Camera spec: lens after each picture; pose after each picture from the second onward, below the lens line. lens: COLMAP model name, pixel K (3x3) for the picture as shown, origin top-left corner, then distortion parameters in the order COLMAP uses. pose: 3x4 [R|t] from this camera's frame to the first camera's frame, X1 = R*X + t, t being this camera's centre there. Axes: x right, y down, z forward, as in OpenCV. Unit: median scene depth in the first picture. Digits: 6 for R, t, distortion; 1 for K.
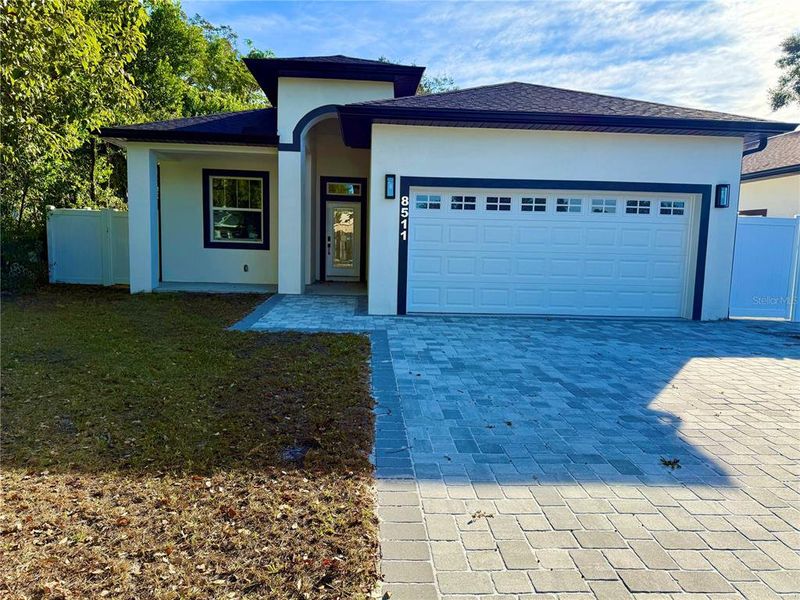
lens RADIAL K [[550.9, 0, 405.1], [0, 550.9, 298.3], [0, 0, 1]] dist [0.013179, -0.021957]
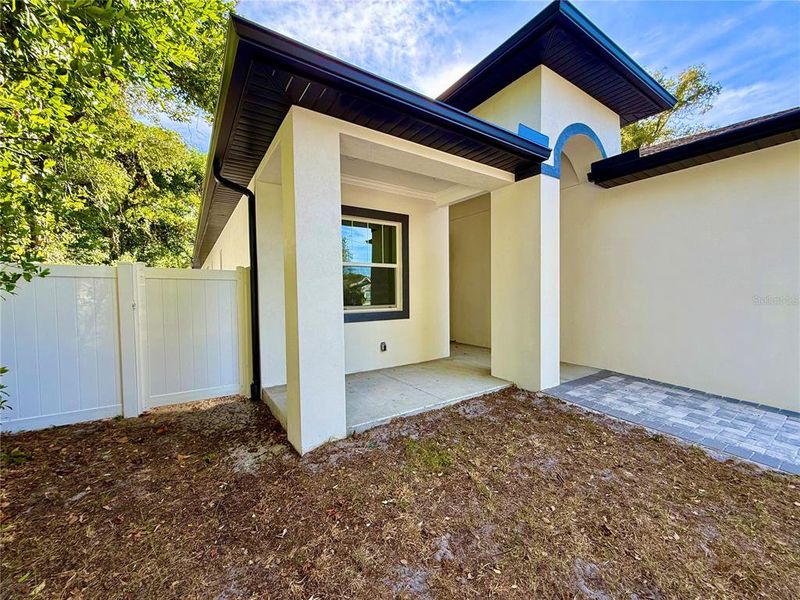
lens RADIAL K [[318.0, 0, 399.3], [0, 318.0, 298.5], [0, 0, 1]] dist [-0.002954, 0.000005]
pose [[0.867641, -0.053152, 0.494342, -0.558454], [0.087529, 0.995070, -0.046635, -0.113697], [-0.489426, 0.083732, 0.868016, 0.747573]]
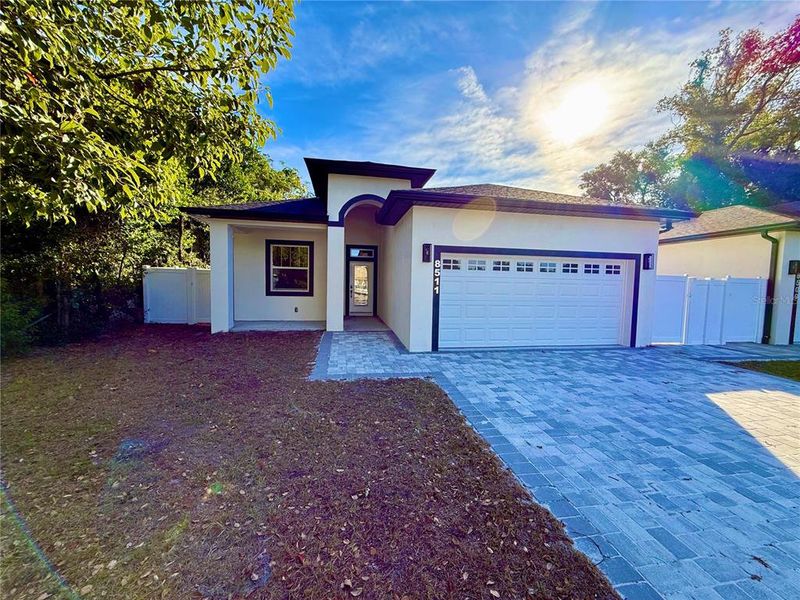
lens RADIAL K [[317.5, 0, 402.6], [0, 317.5, 301.0], [0, 0, 1]] dist [0.000770, -0.000129]
pose [[0.994119, -0.011871, 0.107643, -0.126986], [0.016248, 0.999073, -0.039876, -0.047578], [-0.107070, 0.041390, 0.993390, 0.200806]]
